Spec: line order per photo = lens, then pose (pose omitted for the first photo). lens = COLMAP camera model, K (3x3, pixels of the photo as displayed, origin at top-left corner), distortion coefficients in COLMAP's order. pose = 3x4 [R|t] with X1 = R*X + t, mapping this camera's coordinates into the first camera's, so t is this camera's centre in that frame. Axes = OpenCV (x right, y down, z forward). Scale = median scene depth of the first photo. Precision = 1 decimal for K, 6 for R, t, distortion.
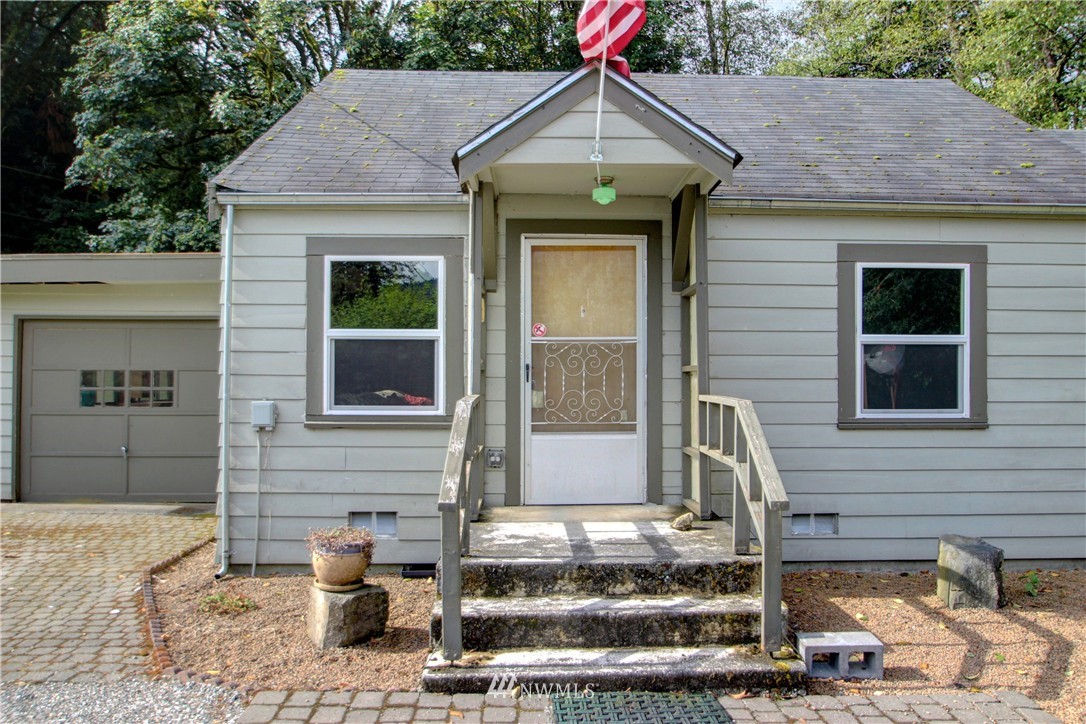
lens RADIAL K [[833.2, 0, 543.4], [0, 833.2, 362.7], [0, 0, 1]] dist [-0.036089, 0.000594]
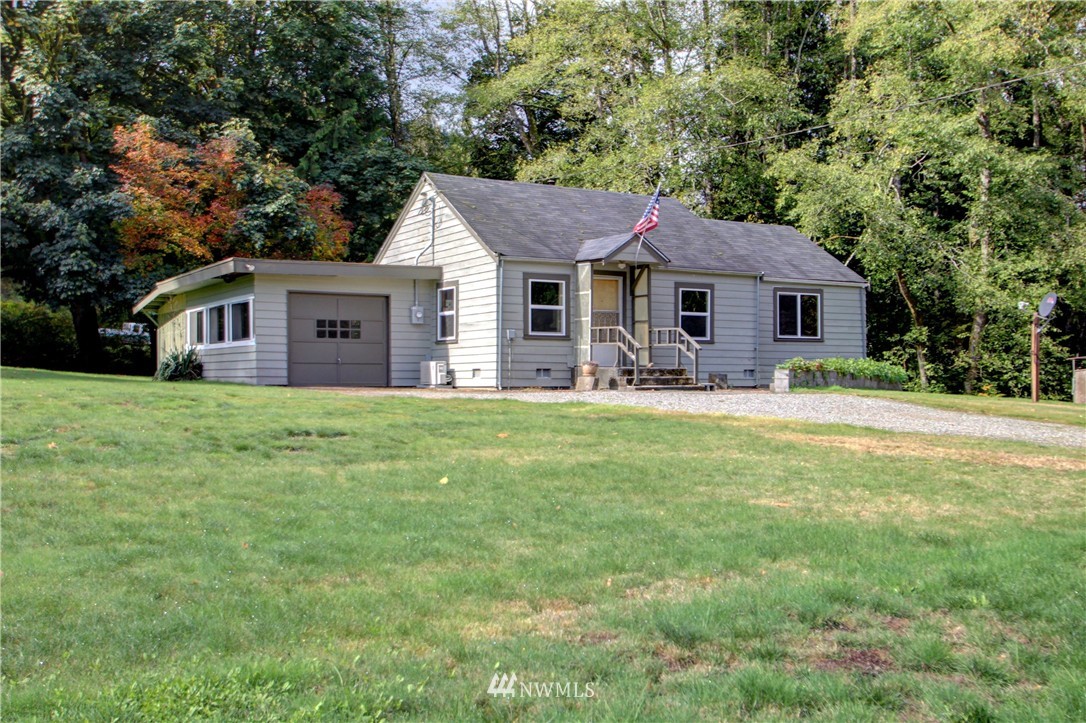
lens RADIAL K [[1011.2, 0, 546.1], [0, 1011.2, 361.9], [0, 0, 1]] dist [0.004033, 0.000000]
pose [[0.879514, 0.003767, 0.475858, -1.214530], [-0.012738, 0.999797, 0.015627, 0.065107], [-0.475703, -0.019805, 0.879383, -1.358743]]
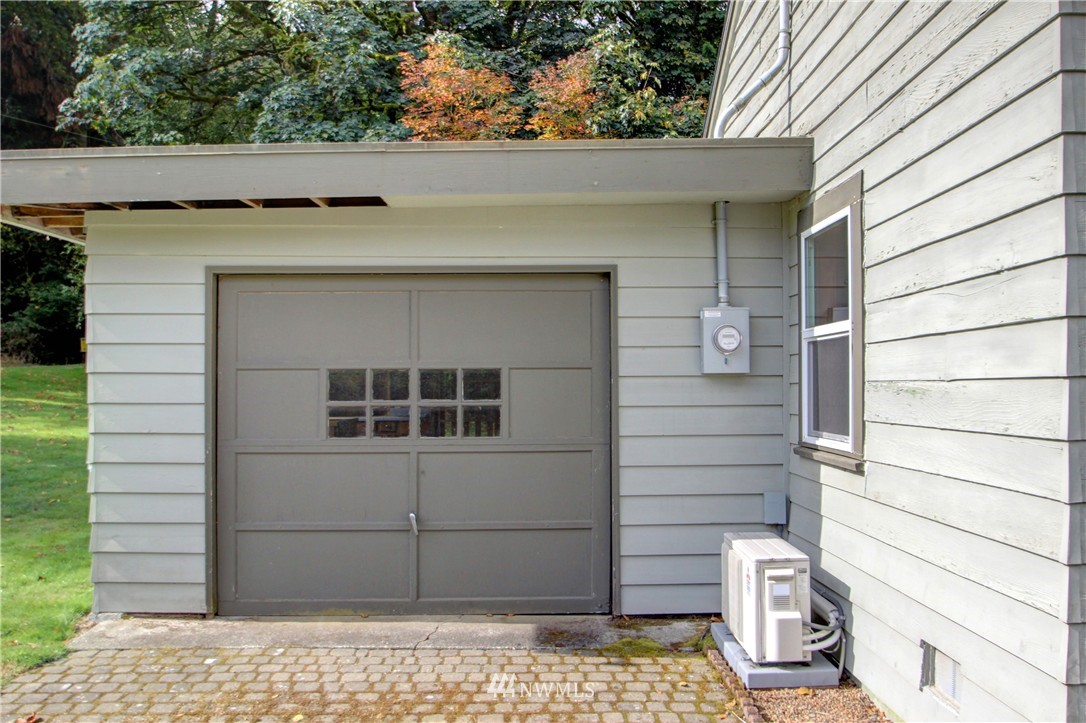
lens RADIAL K [[1013.6, 0, 542.9], [0, 1013.6, 370.7], [0, 0, 1]] dist [-0.033446, 0.000000]
pose [[0.999383, -0.006238, -0.034575, -0.397862], [0.006673, 0.999900, 0.012498, 0.002929], [0.034494, -0.012721, 0.999324, 0.347717]]
